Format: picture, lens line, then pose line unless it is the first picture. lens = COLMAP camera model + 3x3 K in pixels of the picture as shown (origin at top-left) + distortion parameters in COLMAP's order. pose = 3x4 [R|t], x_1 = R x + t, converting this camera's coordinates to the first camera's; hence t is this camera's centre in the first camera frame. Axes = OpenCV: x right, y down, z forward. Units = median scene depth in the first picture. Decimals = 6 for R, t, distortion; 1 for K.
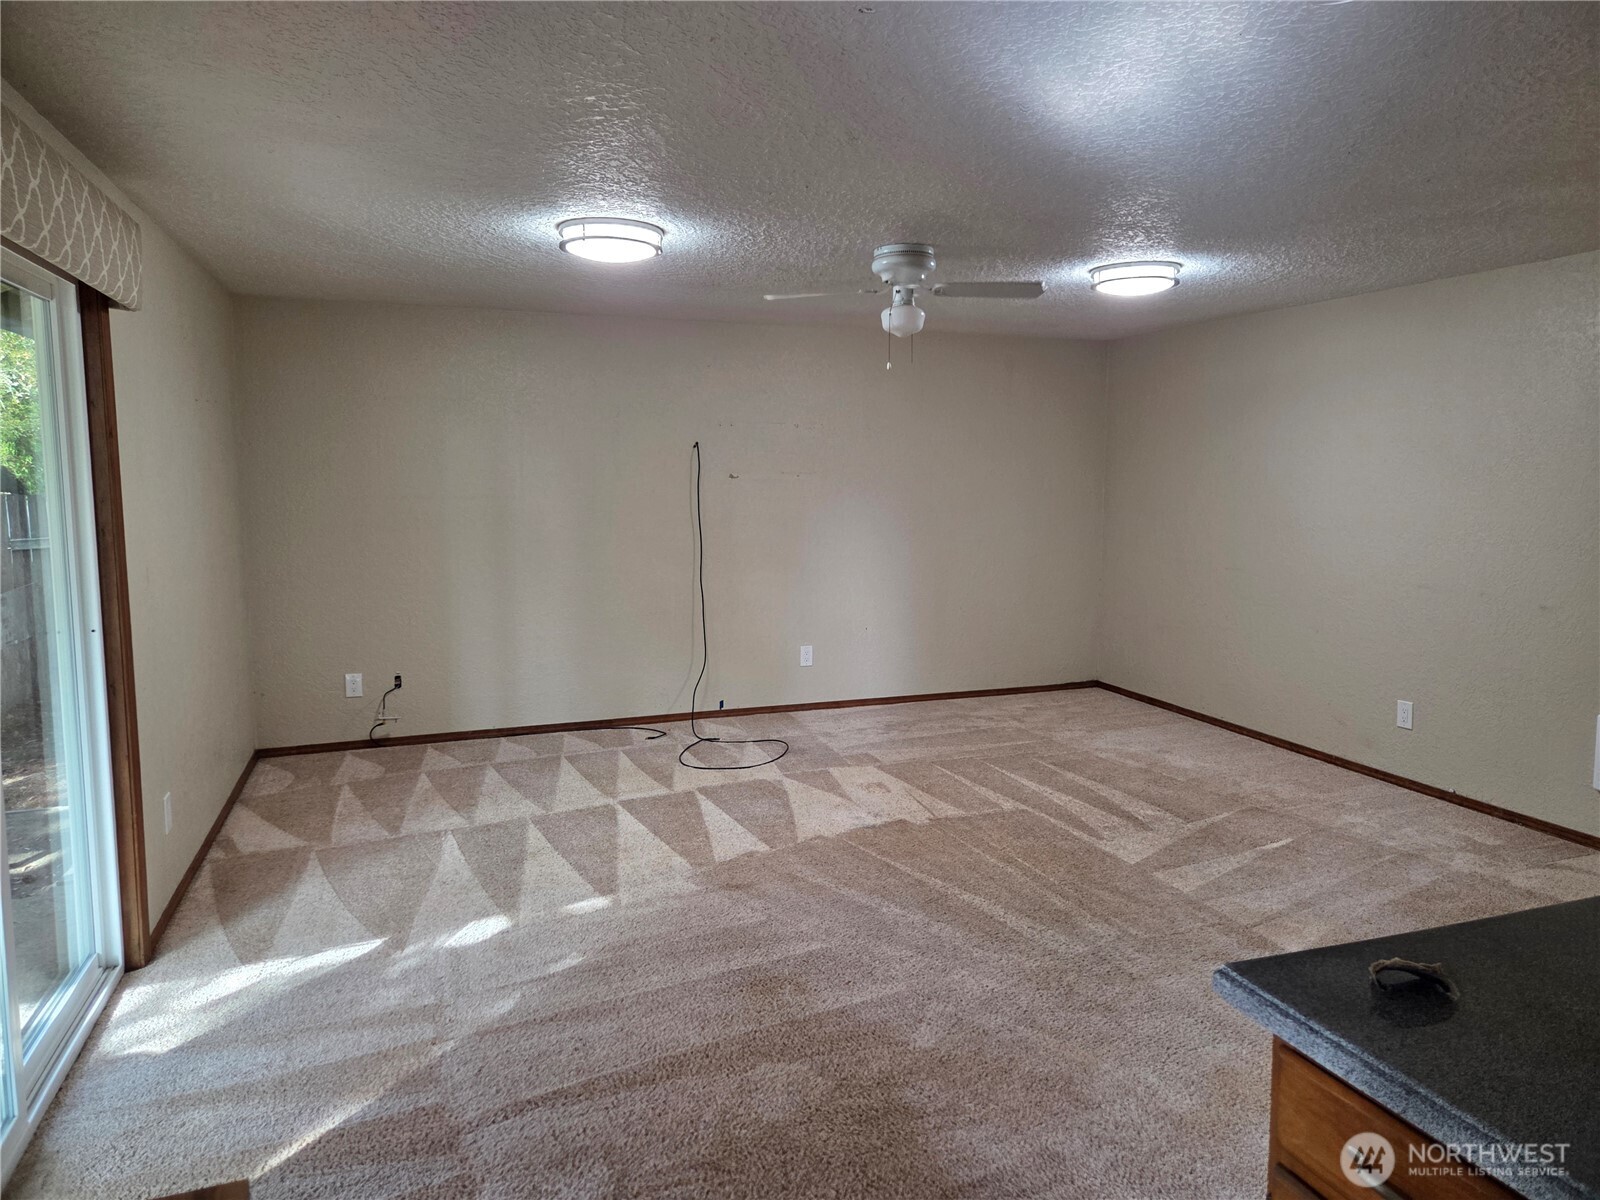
lens RADIAL K [[1087.9, 0, 800.0], [0, 1087.9, 600.0], [0, 0, 1]] dist [-0.001624, -0.000858]
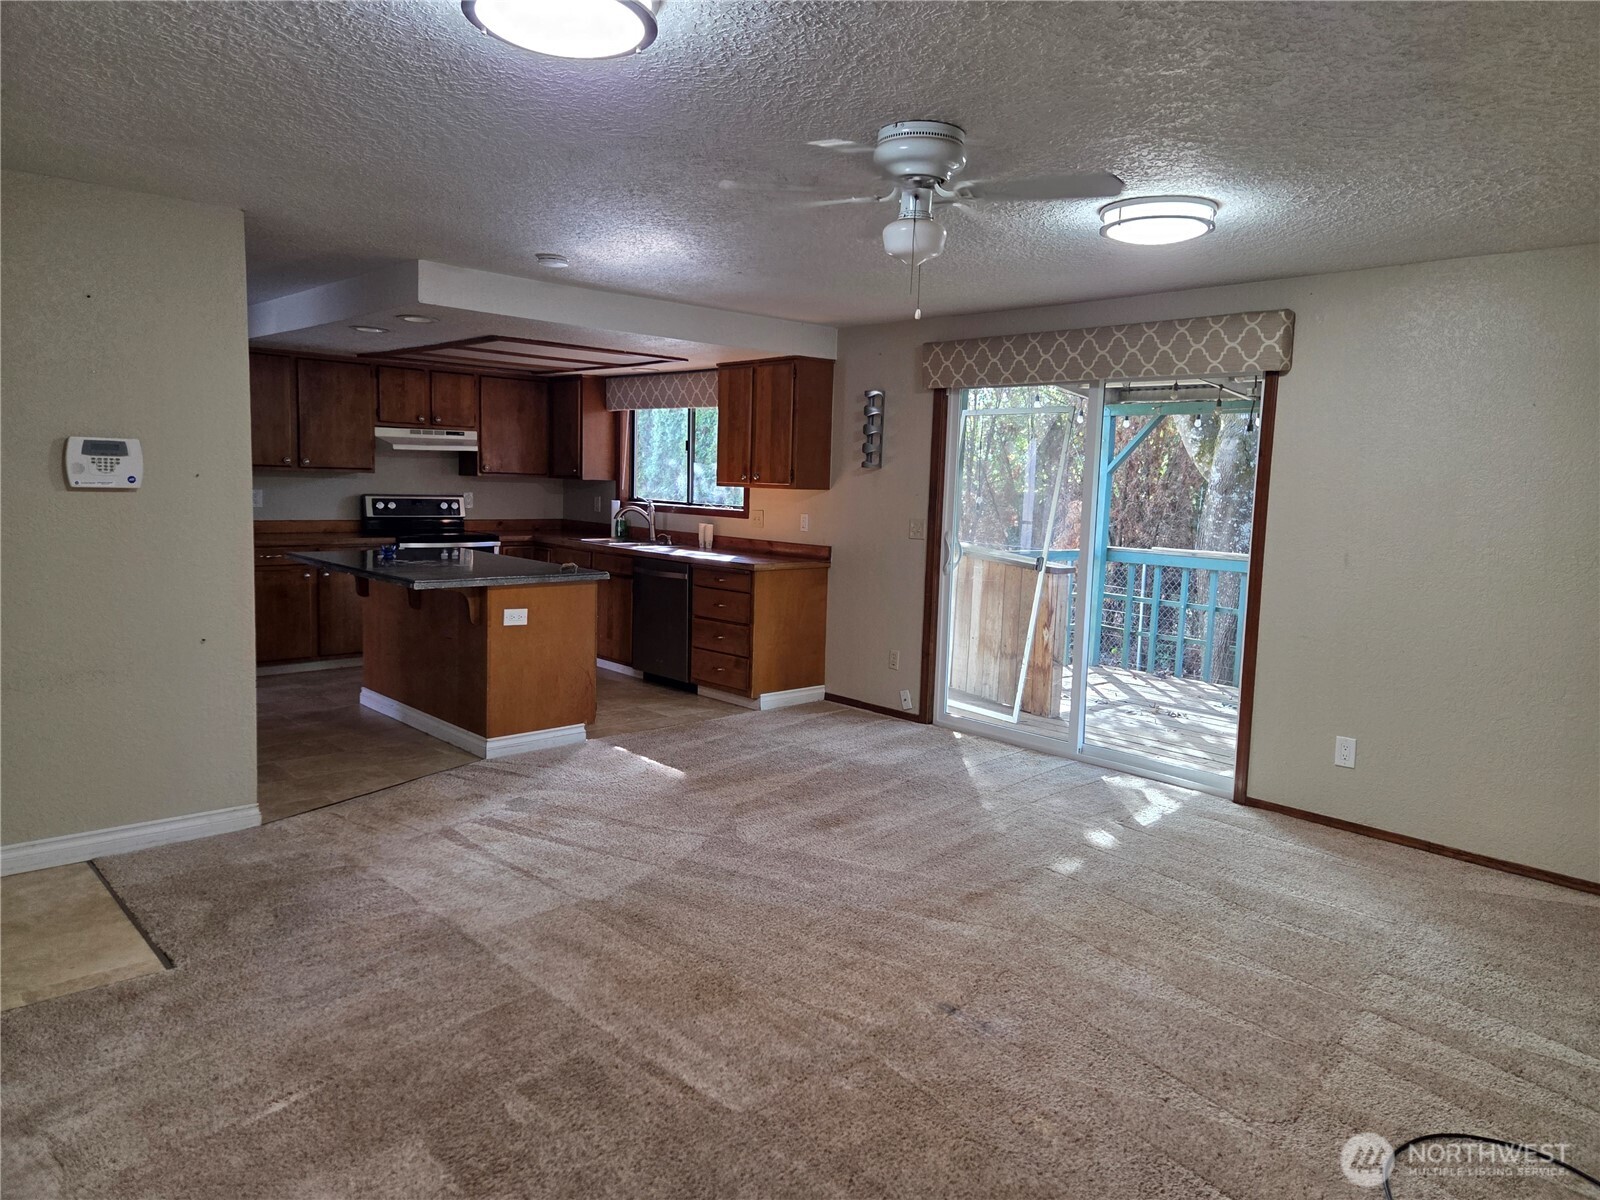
lens RADIAL K [[1061.1, 0, 796.0], [0, 1061.1, 570.9], [0, 0, 1]] dist [0.076763, -0.079942]
pose [[-0.920857, 0.010664, -0.389756, 0.438635], [-0.074161, 0.976587, 0.201937, -0.192720], [0.382784, 0.214860, -0.898505, 1.625980]]
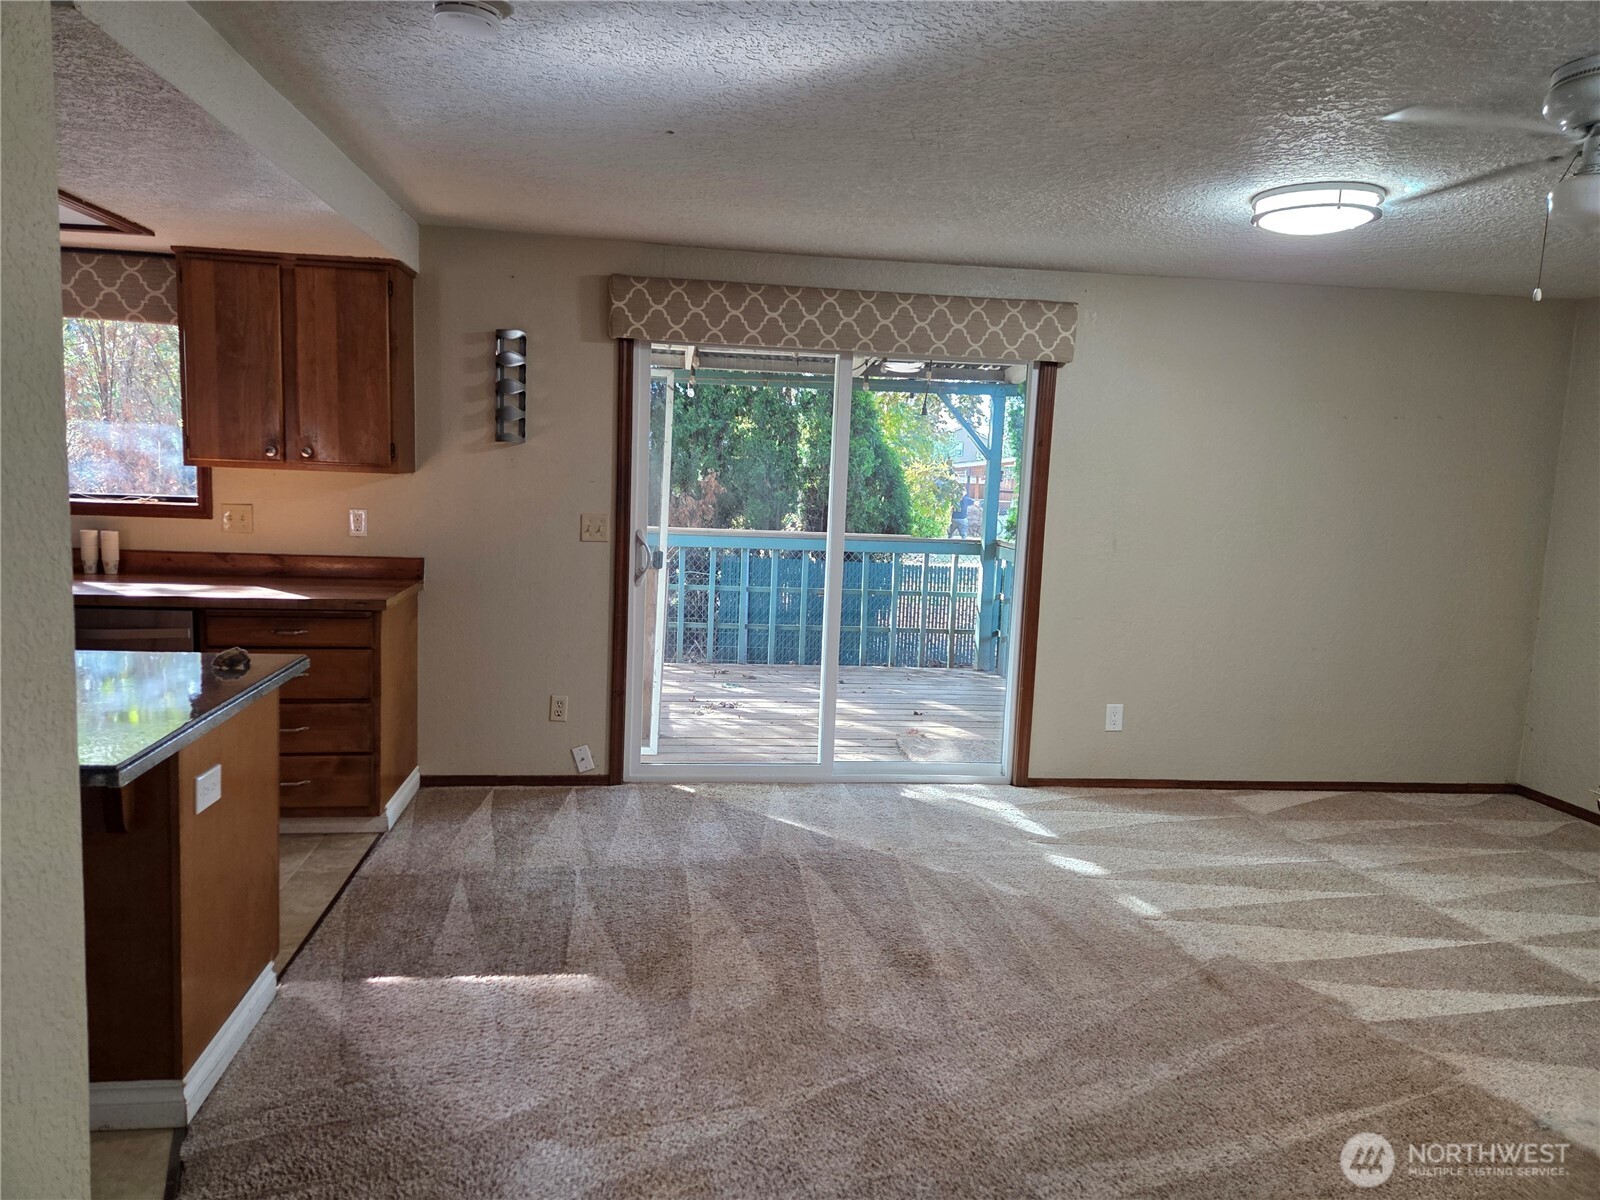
lens RADIAL K [[1061.1, 0, 796.0], [0, 1061.1, 570.9], [0, 0, 1]] dist [0.076763, -0.079942]
pose [[-0.226974, 0.095245, -0.969232, 0.731630], [-0.158231, 0.978377, 0.133198, -0.095338], [0.960961, 0.183595, -0.206995, 0.754463]]
